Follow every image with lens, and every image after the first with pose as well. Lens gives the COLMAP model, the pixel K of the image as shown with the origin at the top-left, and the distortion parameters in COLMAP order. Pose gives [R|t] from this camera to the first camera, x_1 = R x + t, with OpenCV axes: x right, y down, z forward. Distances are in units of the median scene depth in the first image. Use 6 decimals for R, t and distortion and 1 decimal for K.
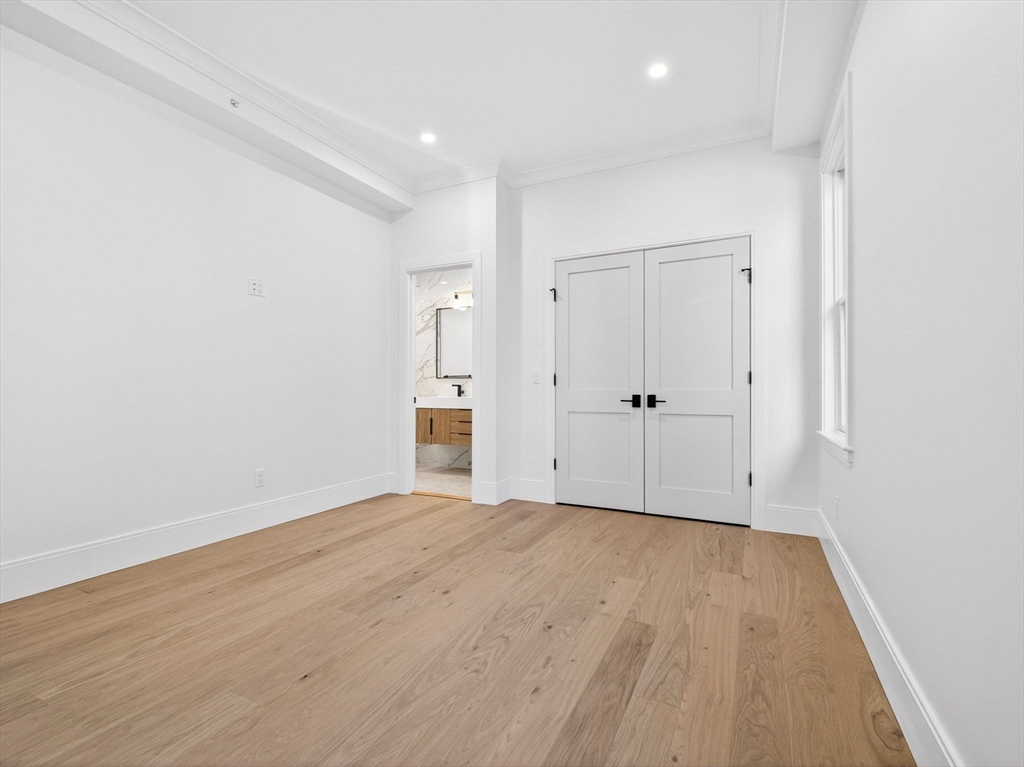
lens RADIAL K [[517.9, 0, 512.0], [0, 517.9, 383.5], [0, 0, 1]] dist [0.004622, -0.001287]
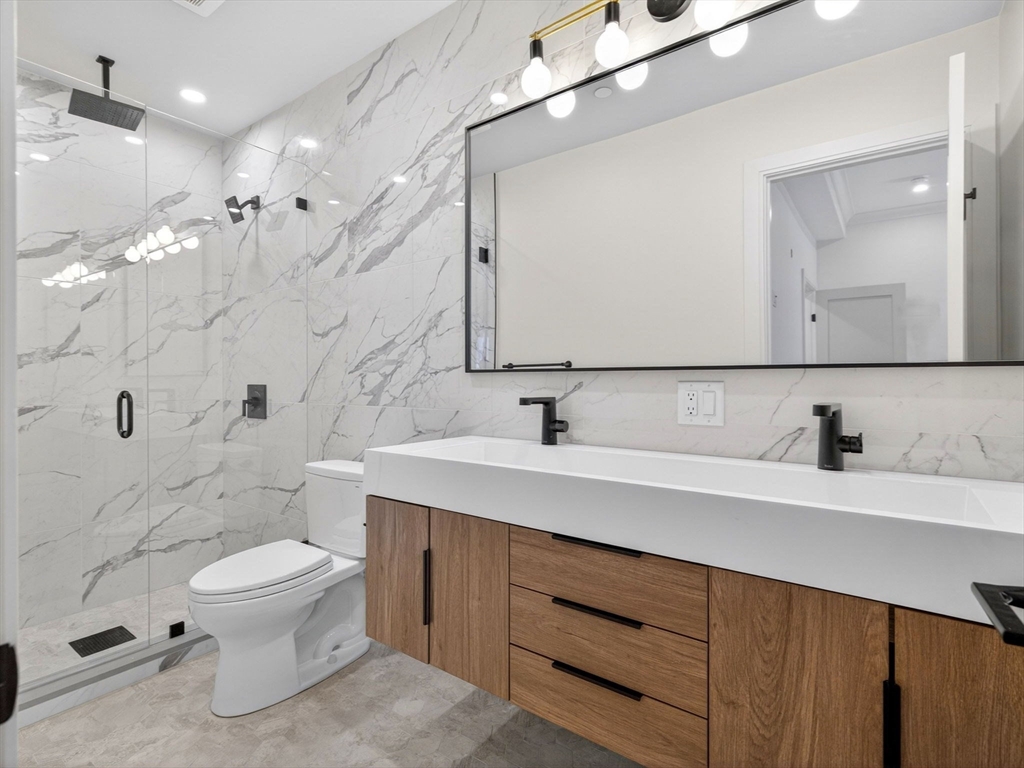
lens RADIAL K [[517.9, 0, 512.0], [0, 517.9, 384.0], [0, 0, 1]] dist [0.004622, -0.001287]
pose [[0.988810, -0.001570, -0.149173, -0.081239], [0.004347, 0.999823, 0.018290, -0.009009], [0.149118, -0.018734, 0.988642, 0.741557]]
